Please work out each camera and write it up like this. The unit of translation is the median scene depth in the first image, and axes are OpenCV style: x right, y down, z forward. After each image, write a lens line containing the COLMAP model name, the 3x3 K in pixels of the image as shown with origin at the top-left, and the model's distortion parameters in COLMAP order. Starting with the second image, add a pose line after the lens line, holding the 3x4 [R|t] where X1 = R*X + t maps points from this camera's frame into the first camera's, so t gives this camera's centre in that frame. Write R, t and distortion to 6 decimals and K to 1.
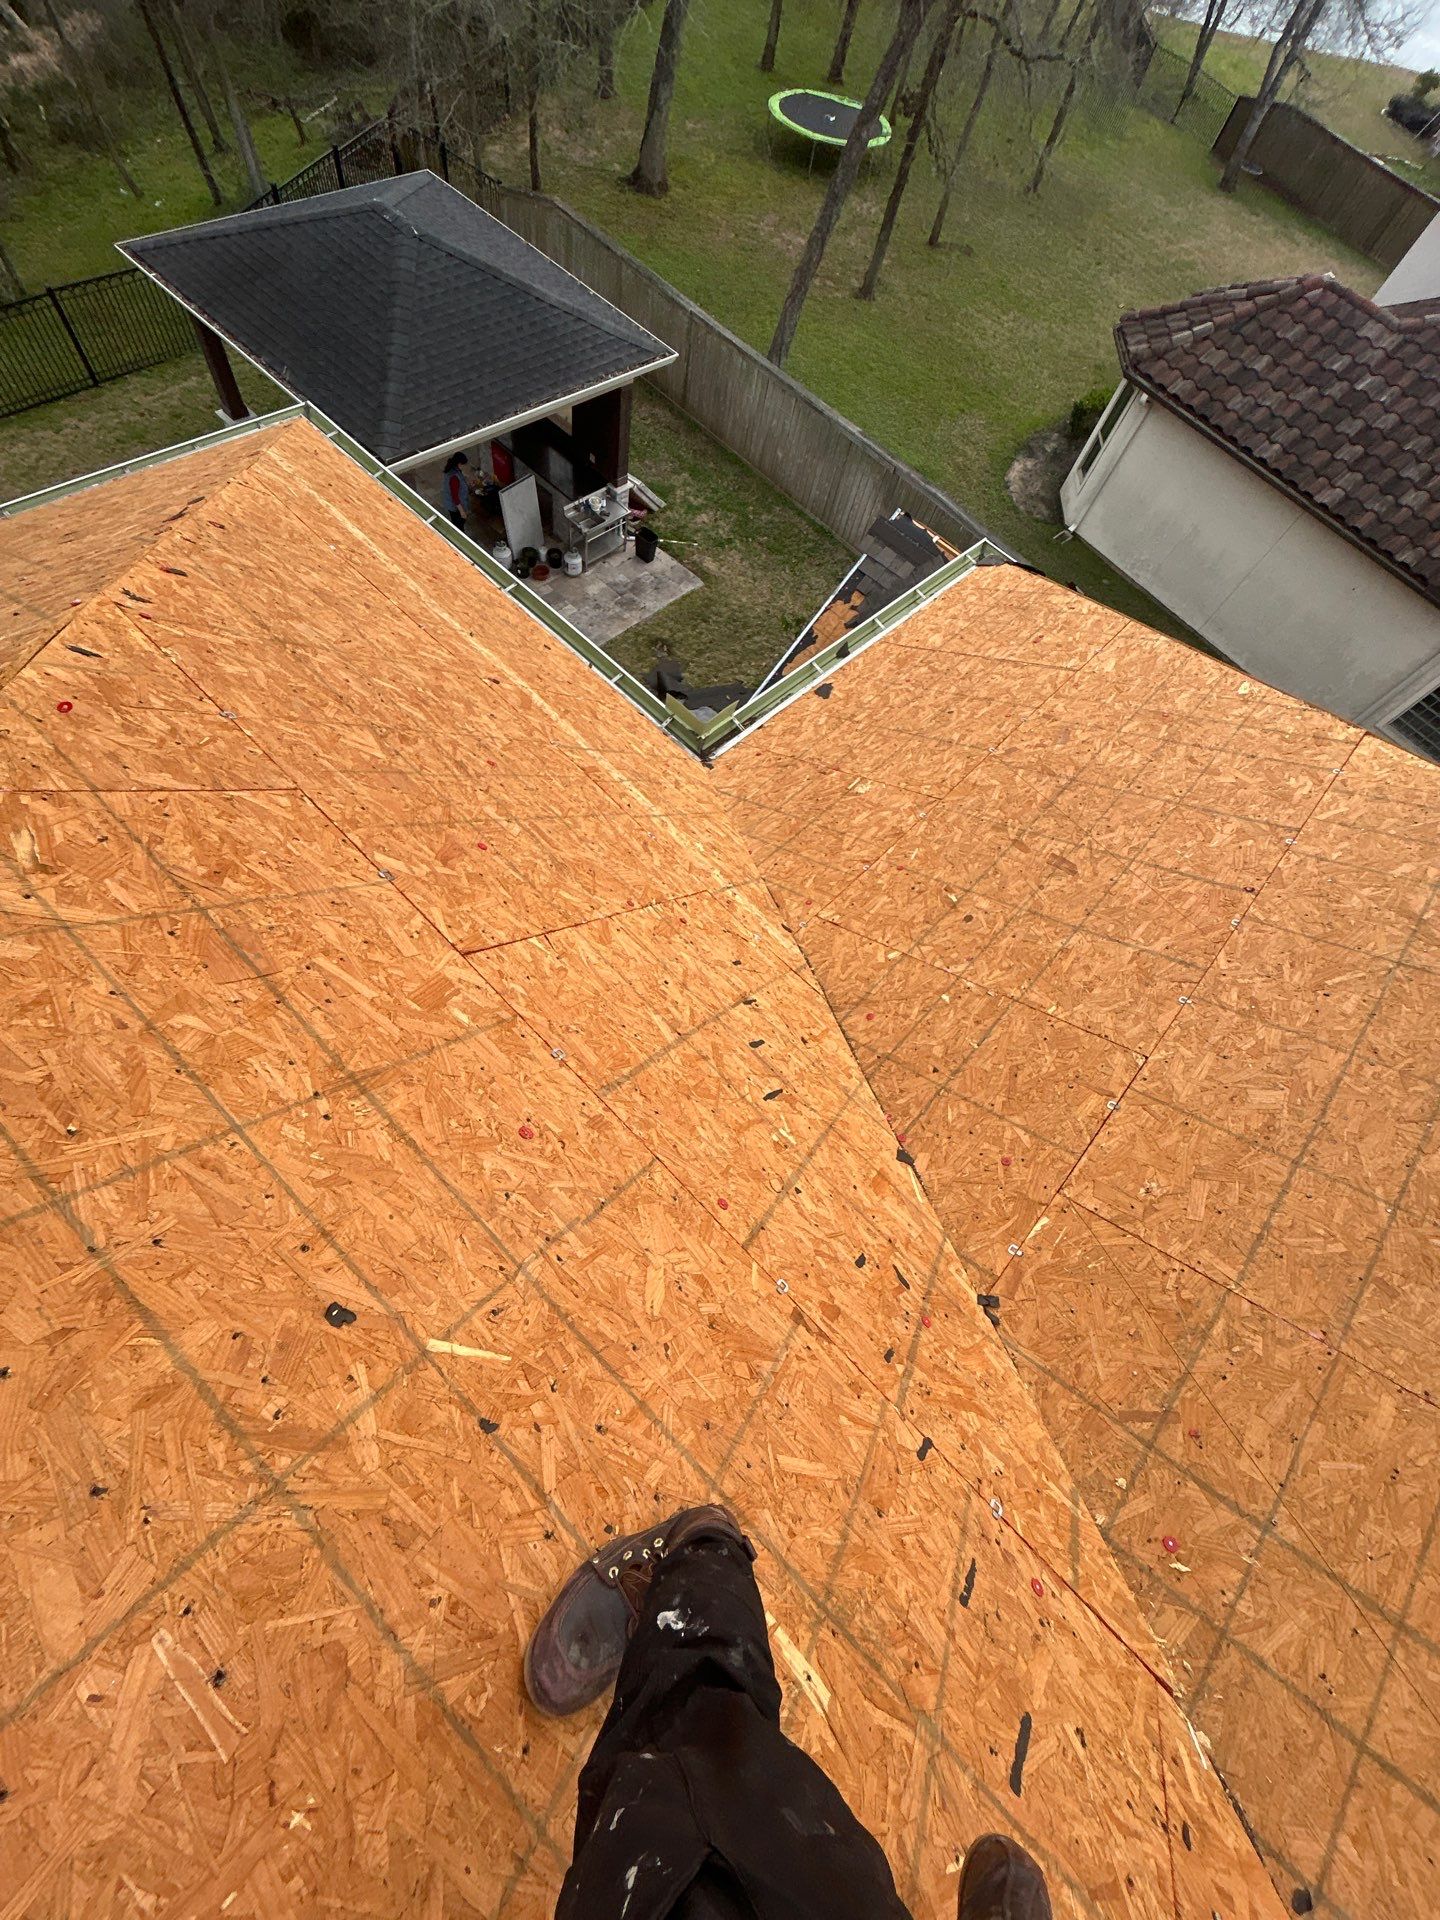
lens RADIAL K [[779.0, 0, 724.4], [0, 779.0, 956.4], [0, 0, 1]] dist [0.001641, 0.000002]
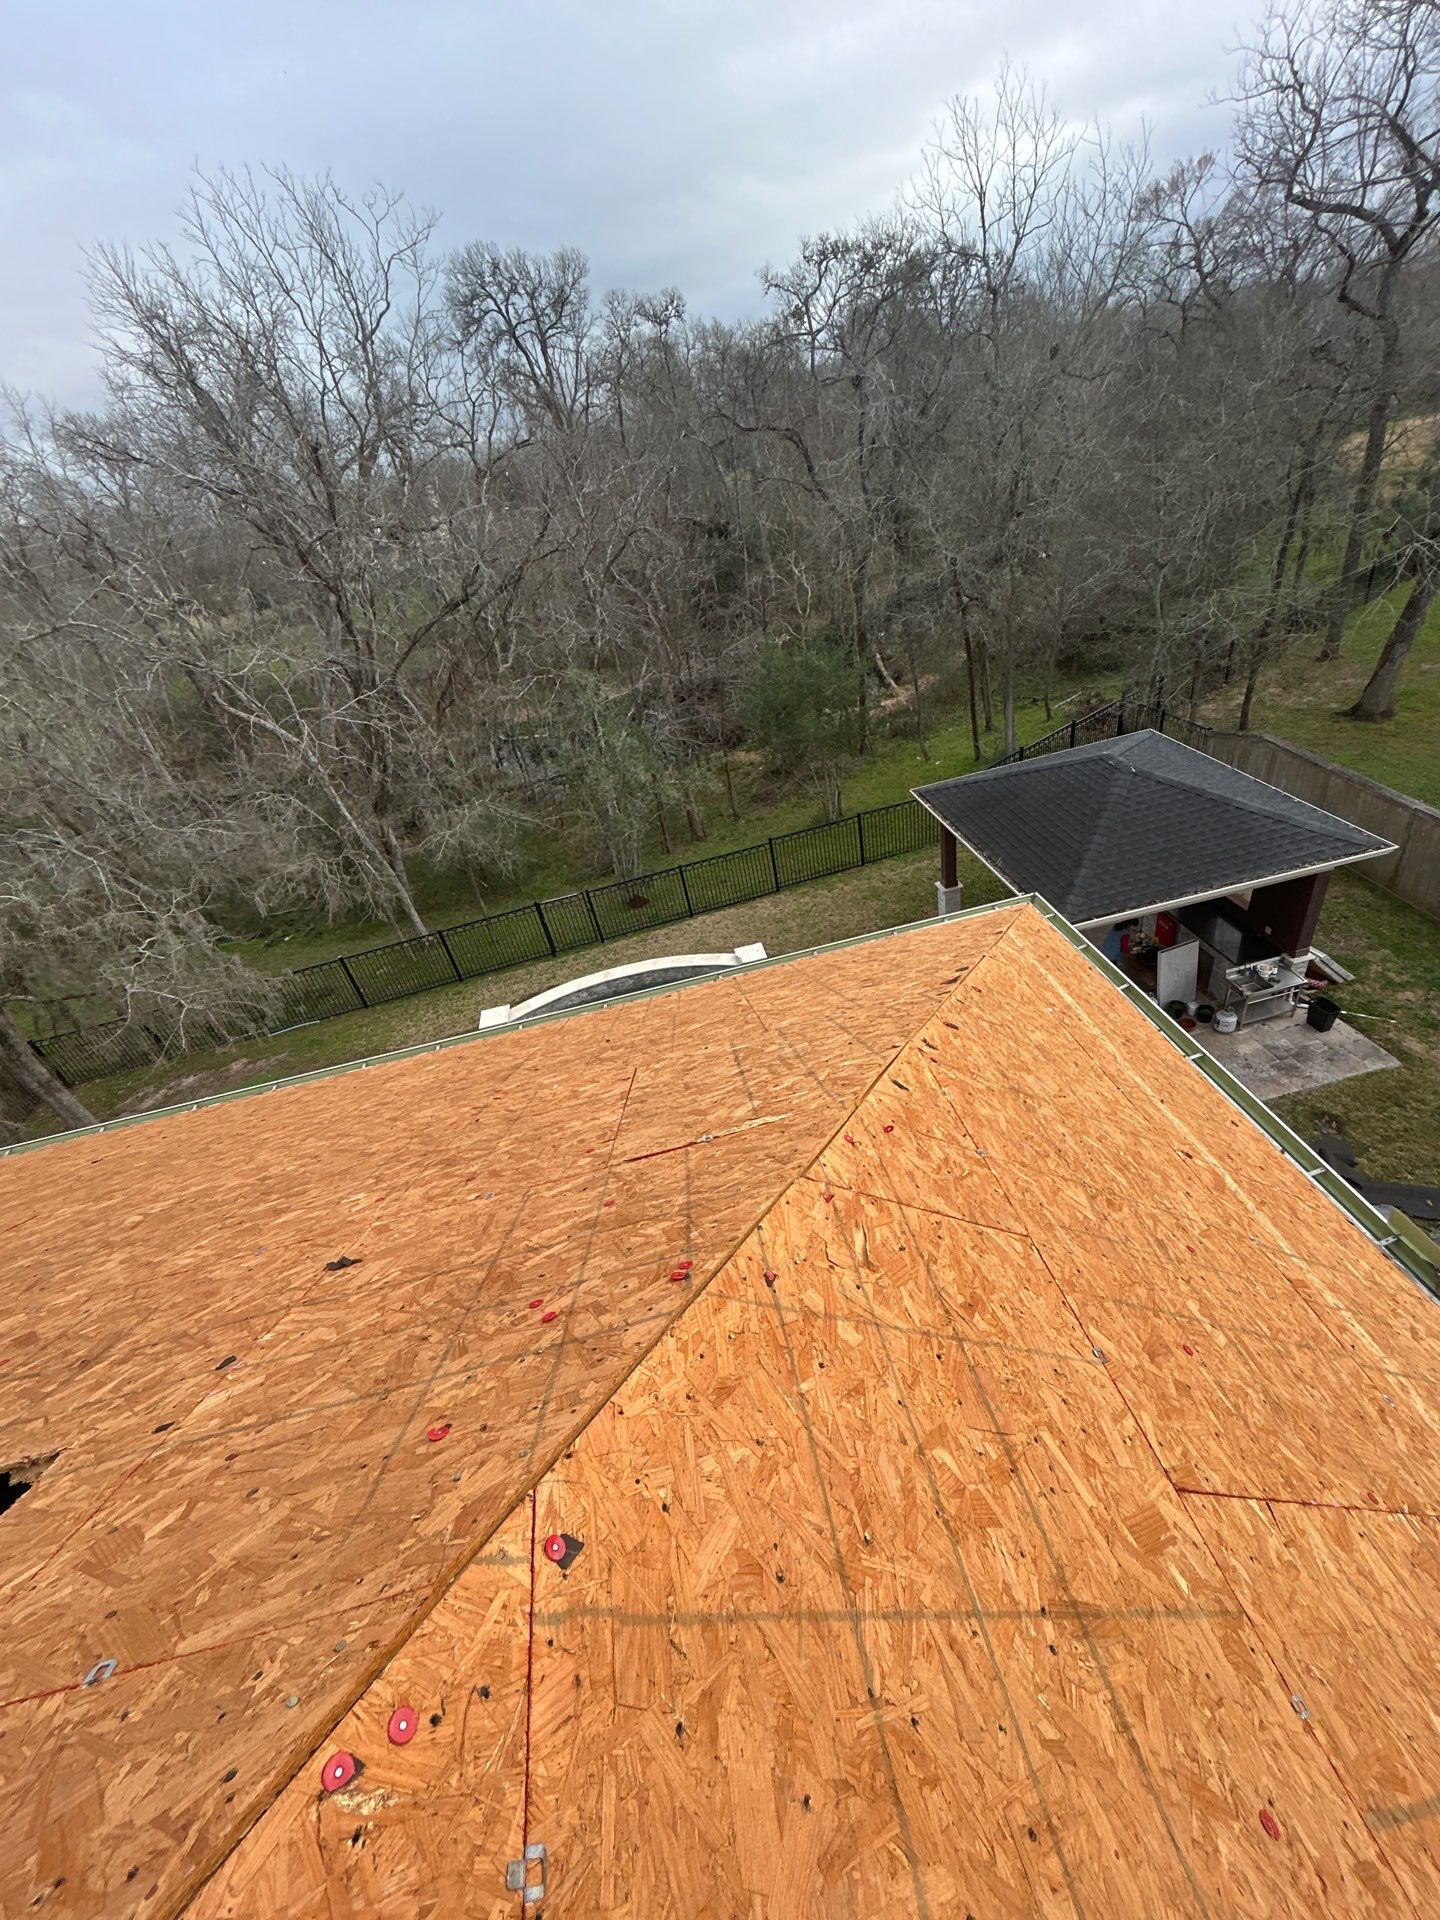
lens RADIAL K [[778.9, 0, 724.1], [0, 778.9, 962.5], [0, 0, 1]] dist [-0.000658, 0.000711]
pose [[0.742930, 0.094689, -0.662638, -0.024314], [-0.400873, 0.855723, -0.327166, -0.002371], [0.536056, 0.508696, 0.673701, -0.019295]]
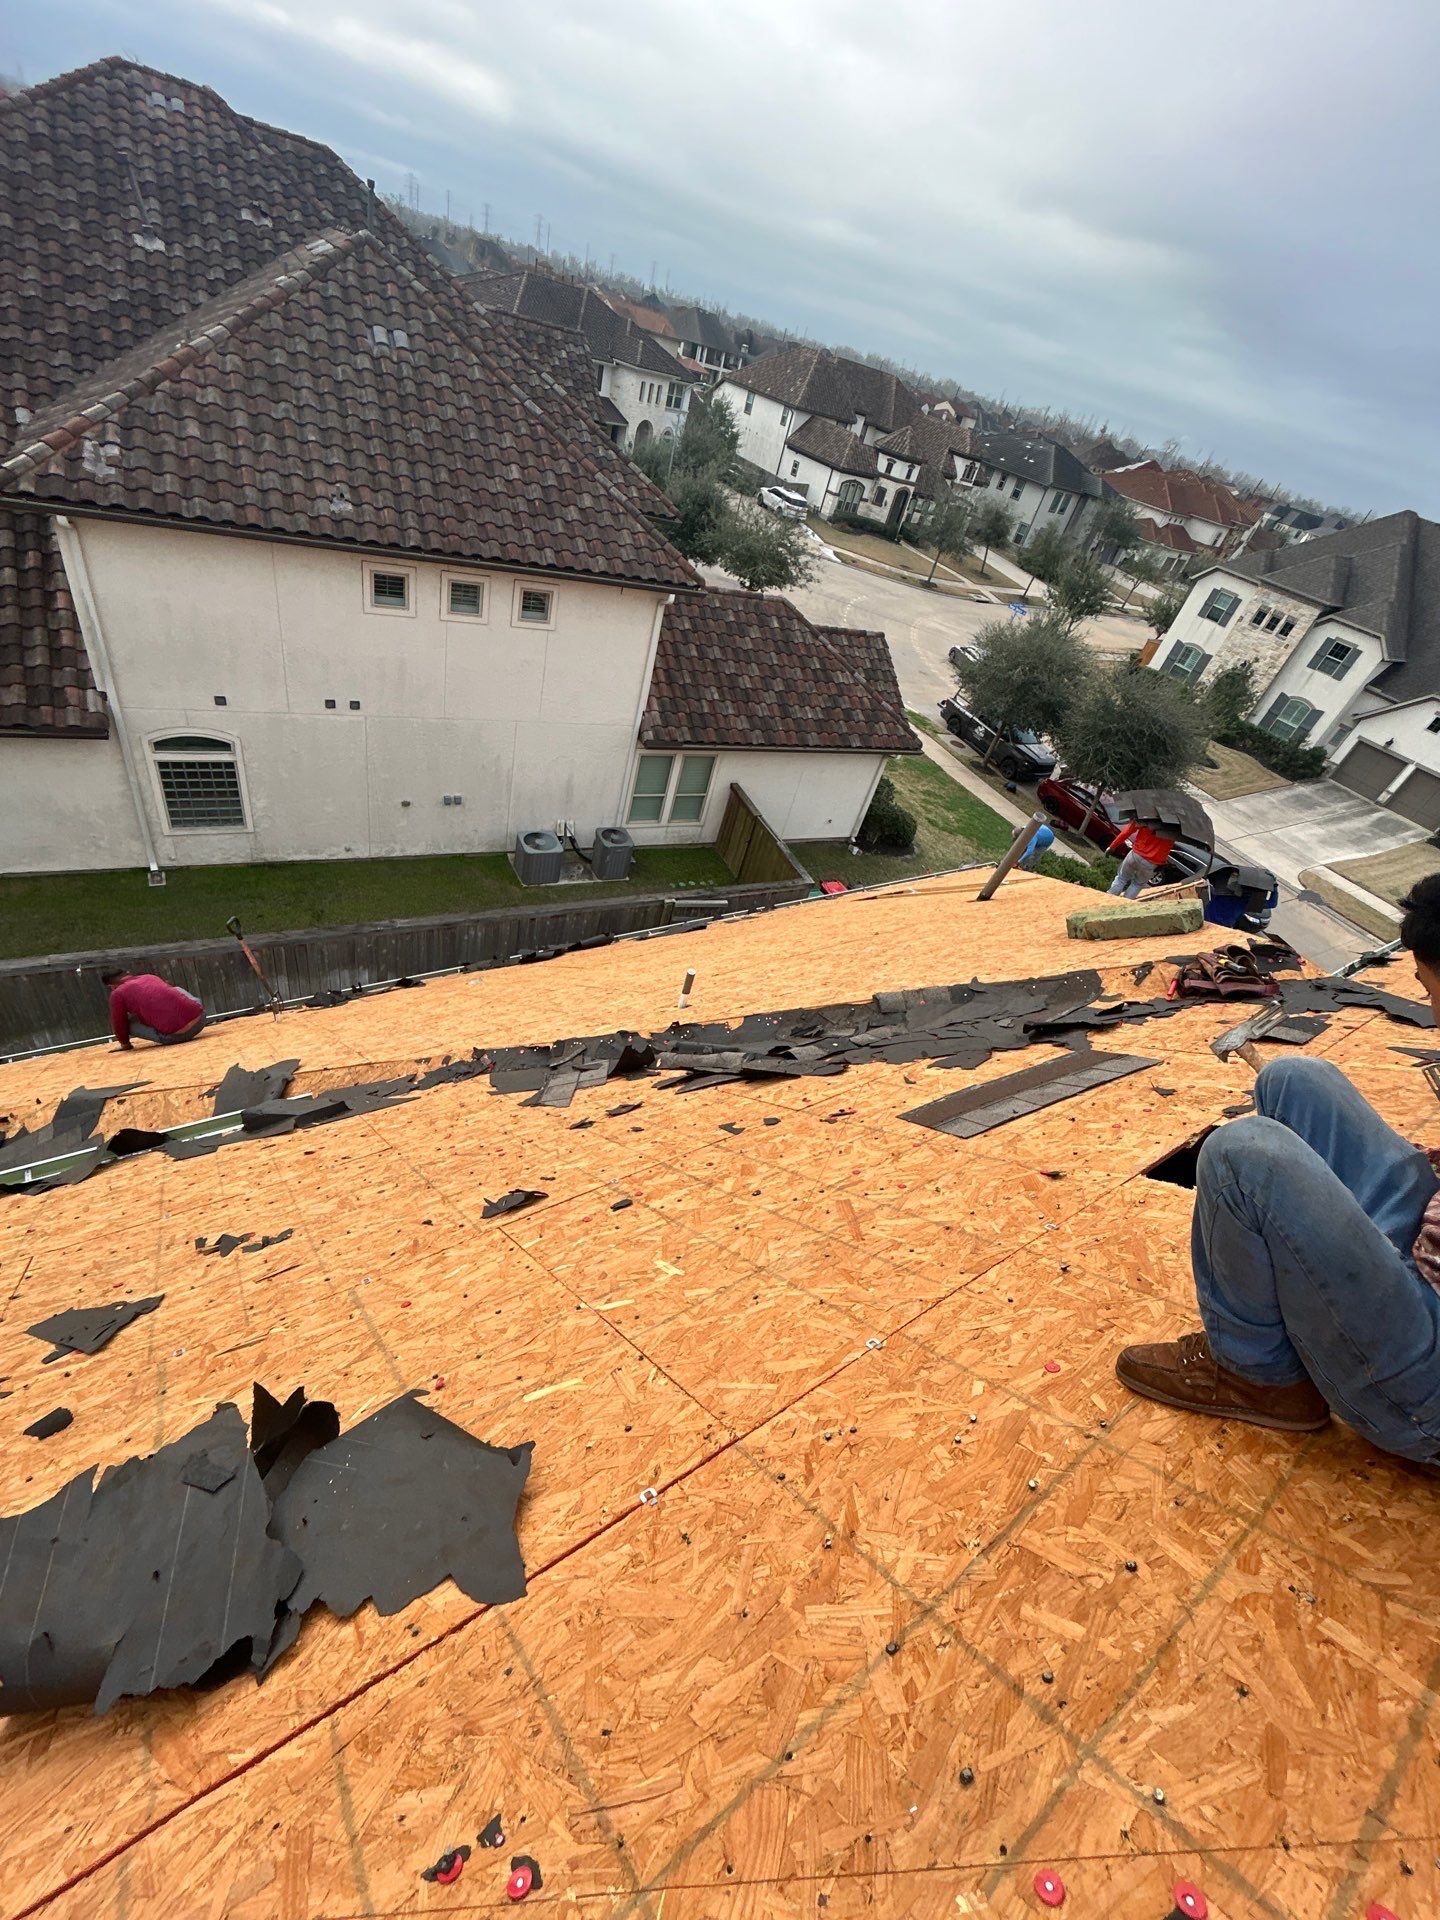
lens RADIAL K [[780.8, 0, 726.1], [0, 780.8, 959.4], [0, 0, 1]] dist [-0.011266, 0.006949]
pose [[0.261765, -0.688579, 0.676268, 0.270410], [0.755952, 0.581899, 0.299883, 0.039993], [-0.600013, 0.432727, 0.672854, -0.020305]]
